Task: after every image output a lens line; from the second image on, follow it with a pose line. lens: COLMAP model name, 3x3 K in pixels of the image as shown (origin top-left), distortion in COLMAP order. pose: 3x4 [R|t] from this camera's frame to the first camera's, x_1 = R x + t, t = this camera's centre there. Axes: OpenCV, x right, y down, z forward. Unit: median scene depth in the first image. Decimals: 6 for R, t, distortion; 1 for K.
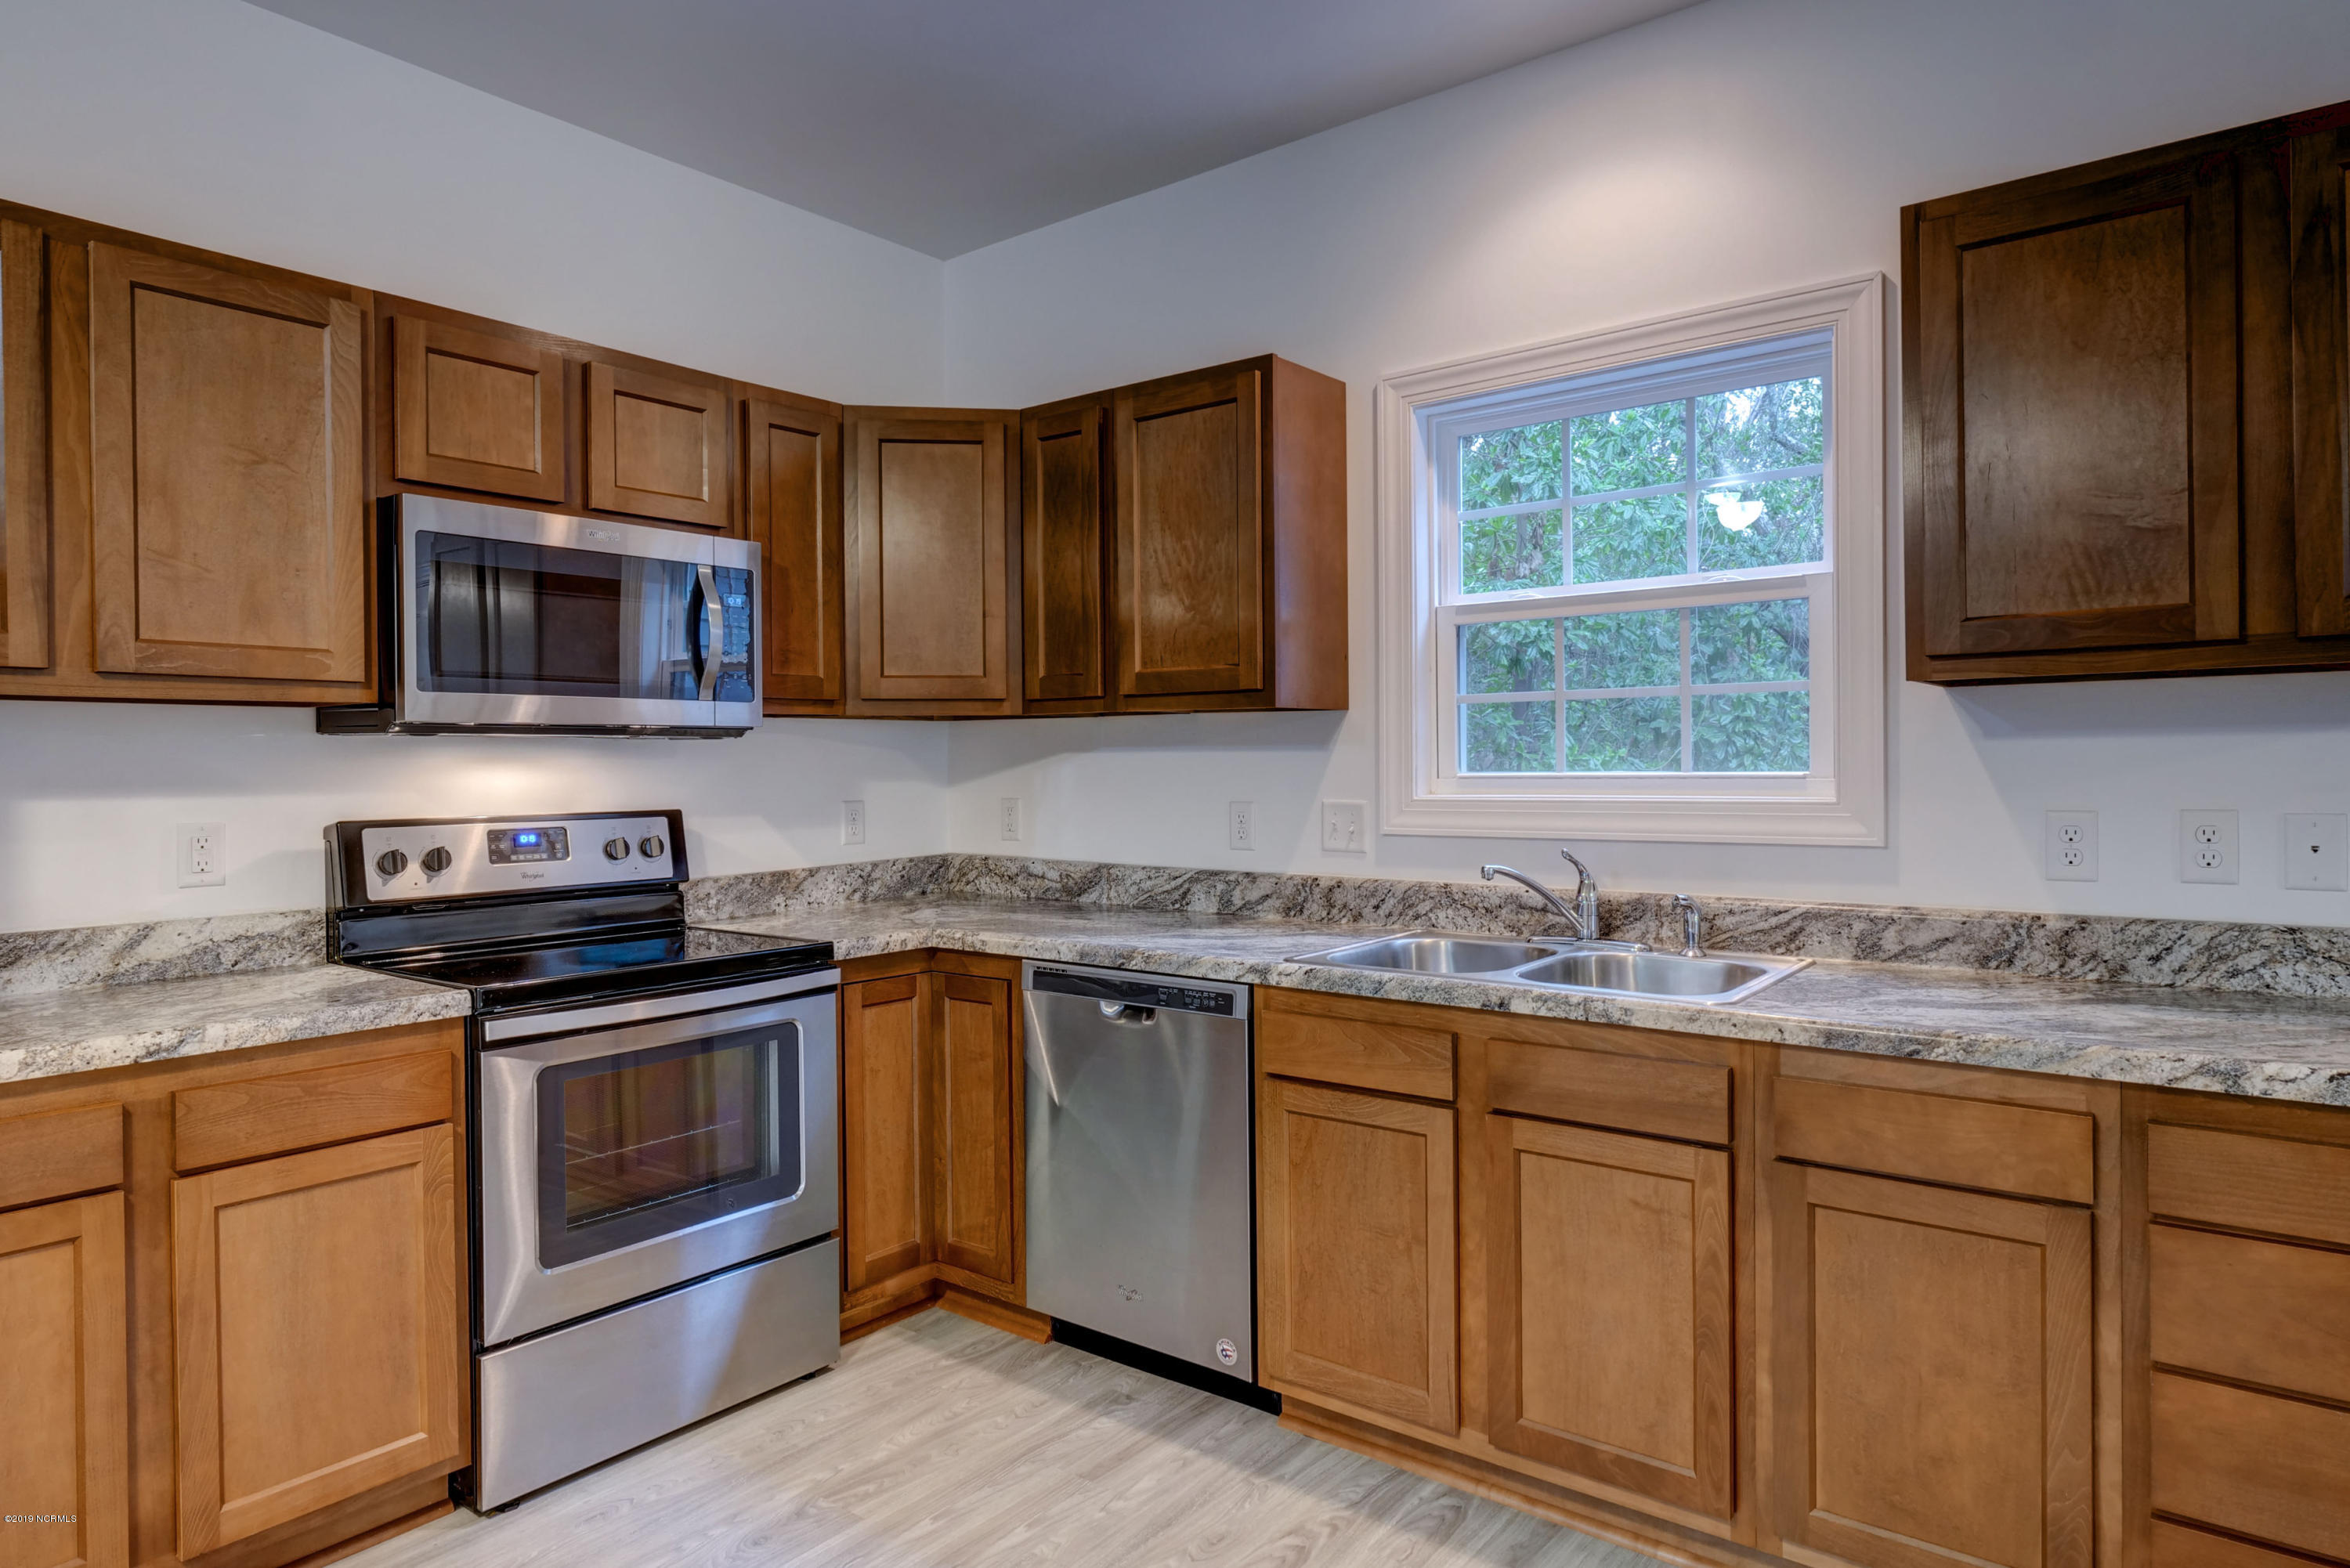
lens RADIAL K [[1344.2, 0, 1175.0], [0, 1344.2, 784.0], [0, 0, 1]] dist [-0.005628, -0.001388]
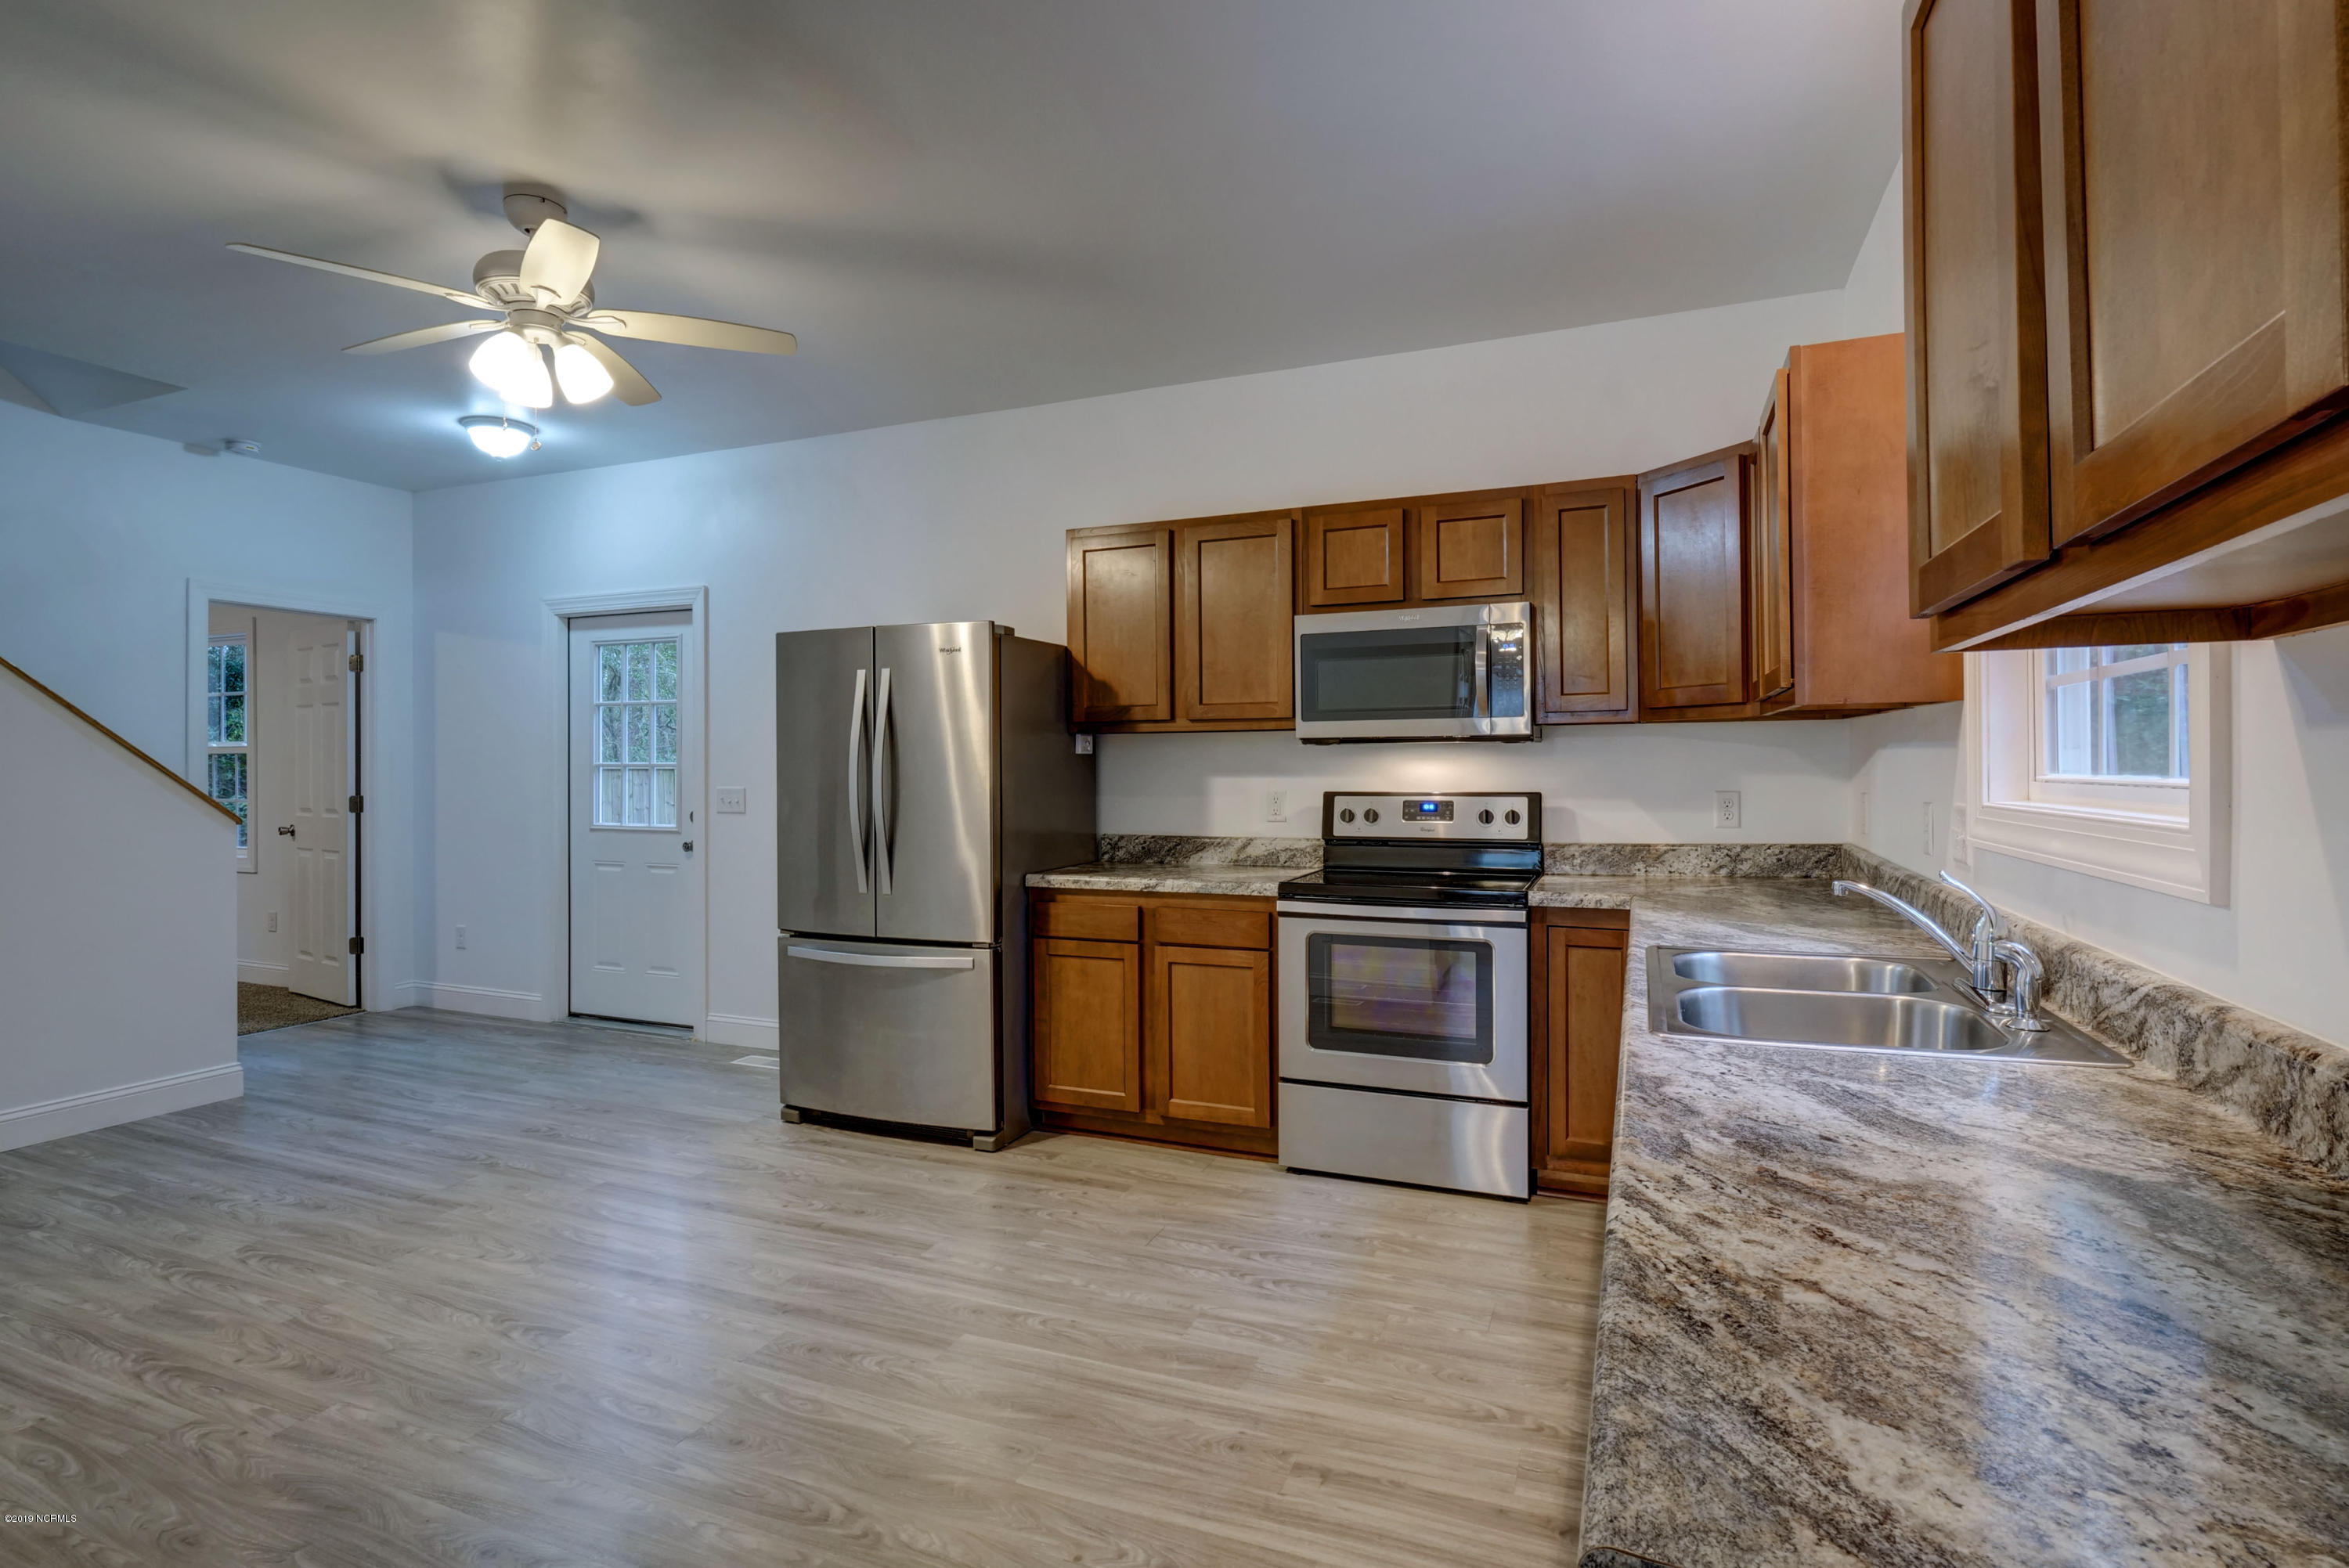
lens RADIAL K [[1166.4, 0, 1166.9], [0, 1166.4, 759.1], [0, 0, 1]] dist [0.001869, 0.000448]
pose [[0.262660, 0.003393, -0.964882, 0.853653], [-0.008299, 0.999965, 0.001257, -0.016541], [0.964853, 0.007677, 0.262679, 0.363812]]
